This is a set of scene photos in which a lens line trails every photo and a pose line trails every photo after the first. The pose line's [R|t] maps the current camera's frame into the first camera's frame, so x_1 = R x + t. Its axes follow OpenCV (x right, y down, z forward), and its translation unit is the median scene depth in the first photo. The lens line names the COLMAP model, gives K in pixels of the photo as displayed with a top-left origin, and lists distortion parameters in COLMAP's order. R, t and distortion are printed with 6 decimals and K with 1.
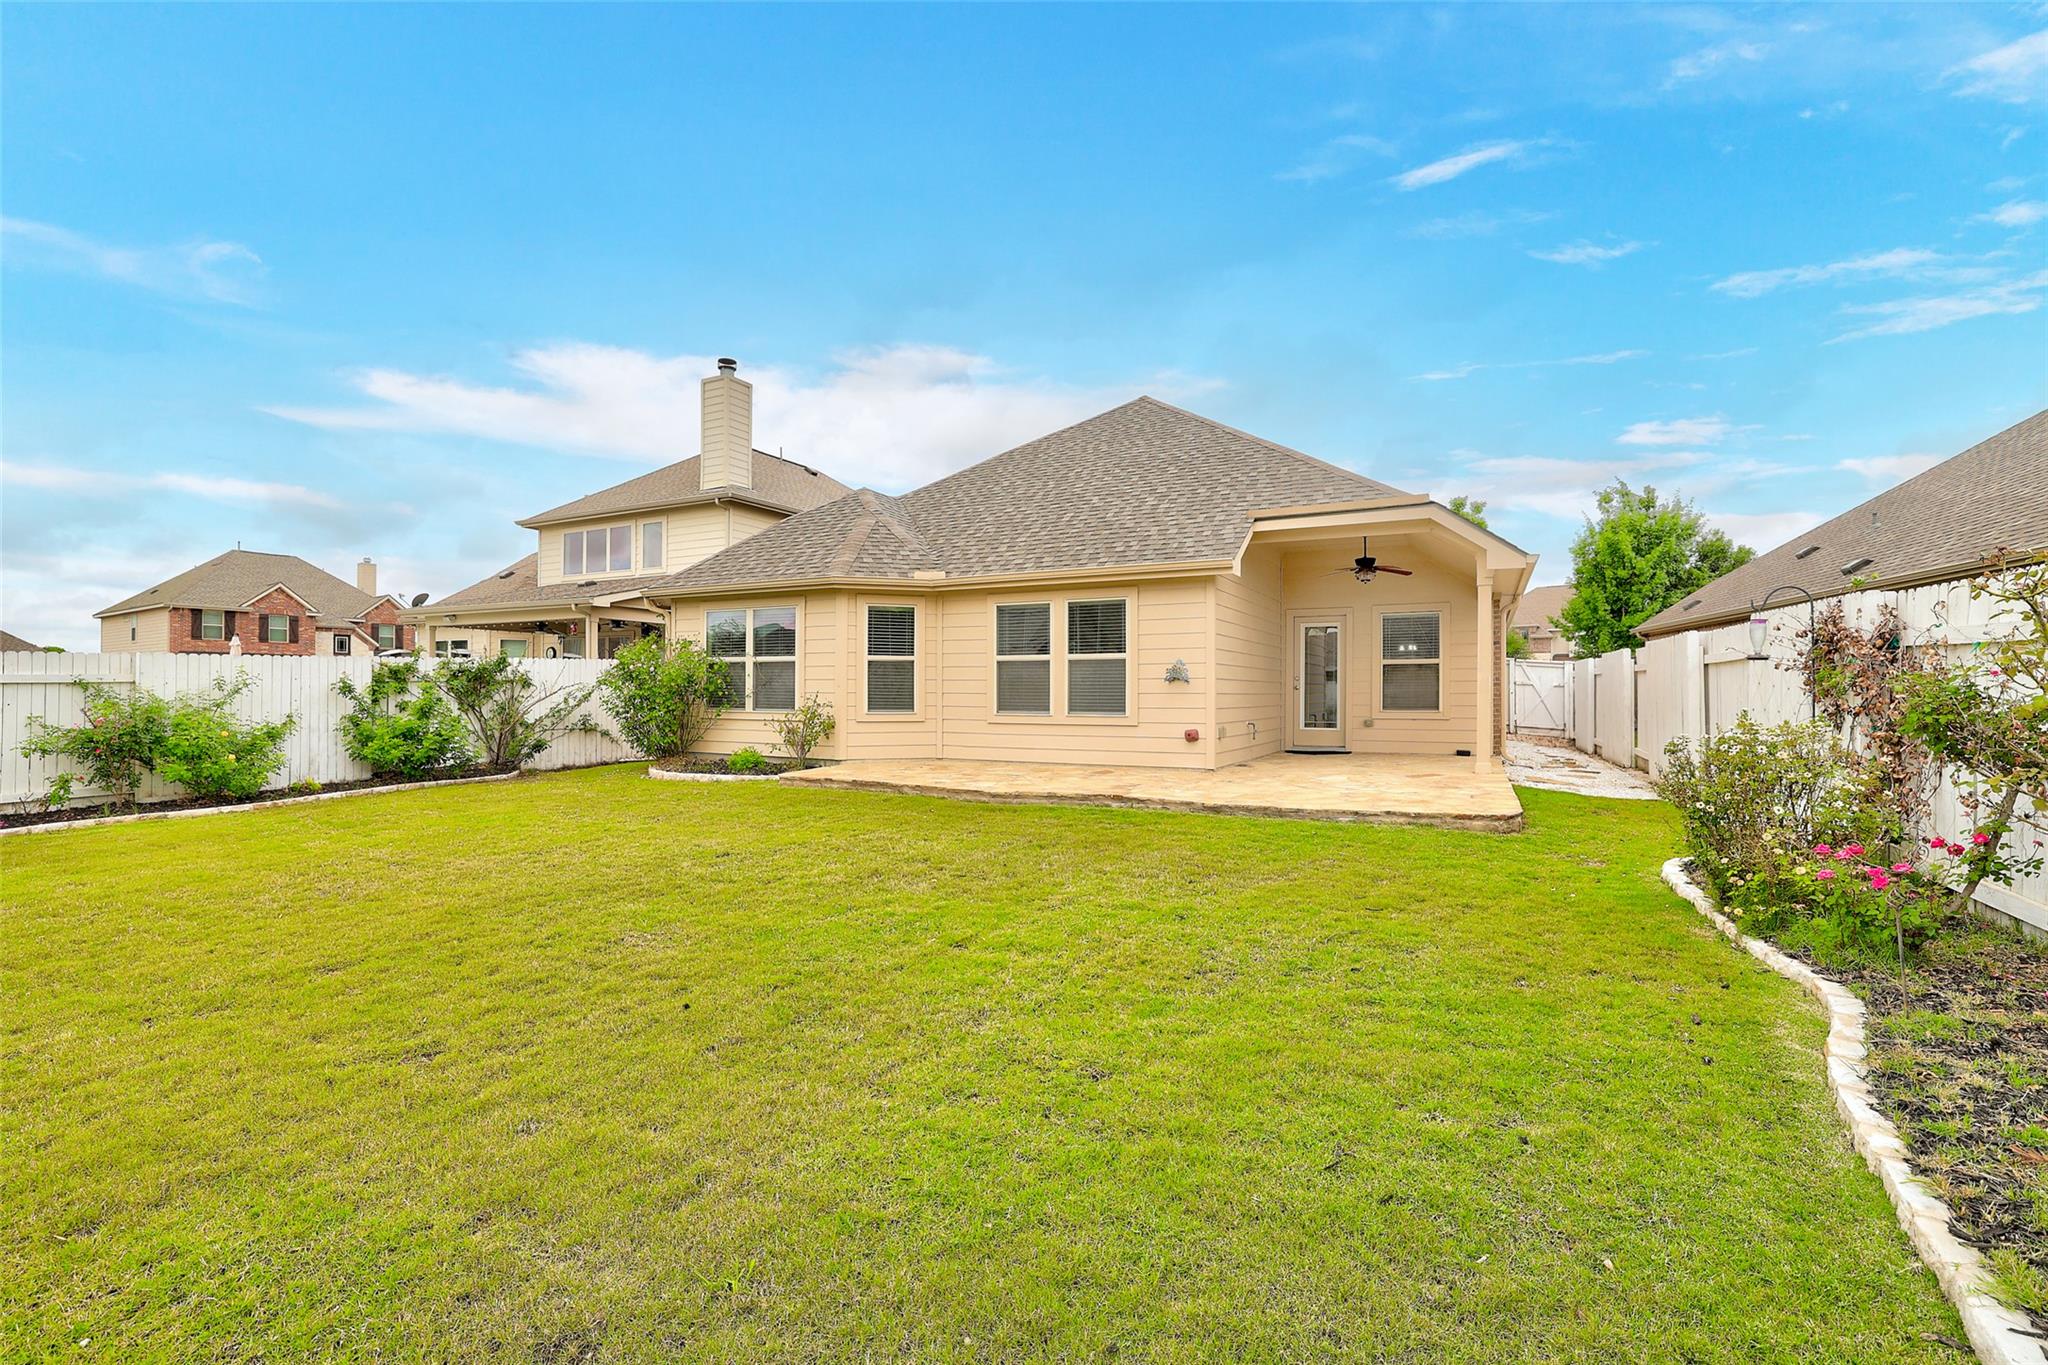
lens RADIAL K [[908.3, 0, 1021.3], [0, 908.3, 676.7], [0, 0, 1]] dist [-0.004548, 0.000462]
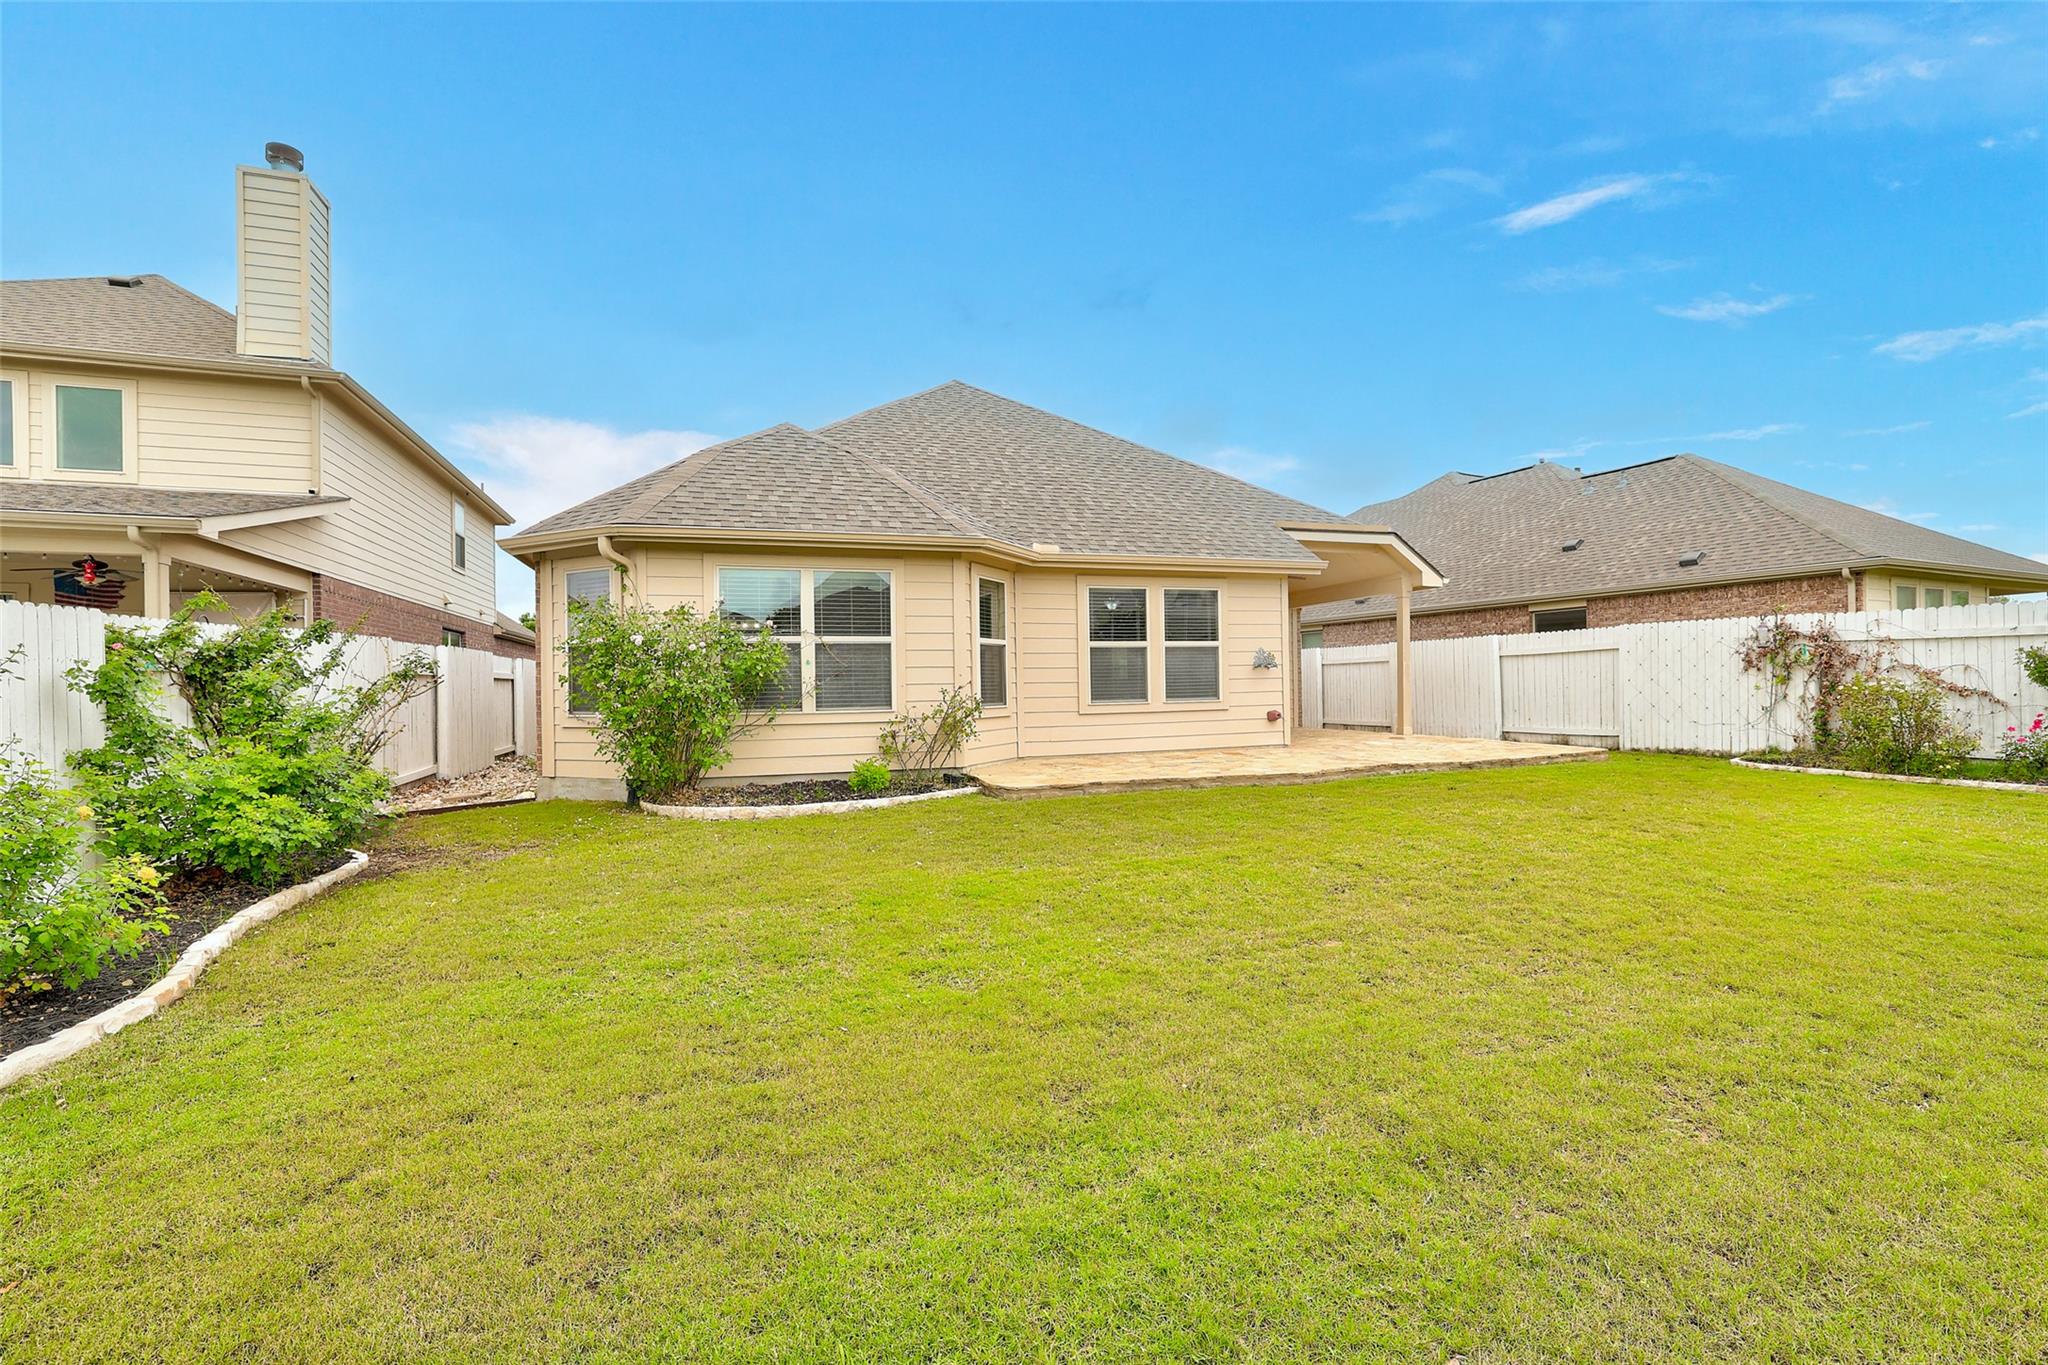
lens RADIAL K [[908.3, 0, 1033.5], [0, 908.3, 673.0], [0, 0, 1]] dist [-0.004548, 0.000462]
pose [[0.680618, -0.003143, 0.732632, -0.725618], [0.010379, 0.999932, -0.005352, 0.013185], [-0.732565, 0.011246, 0.680604, 0.397402]]
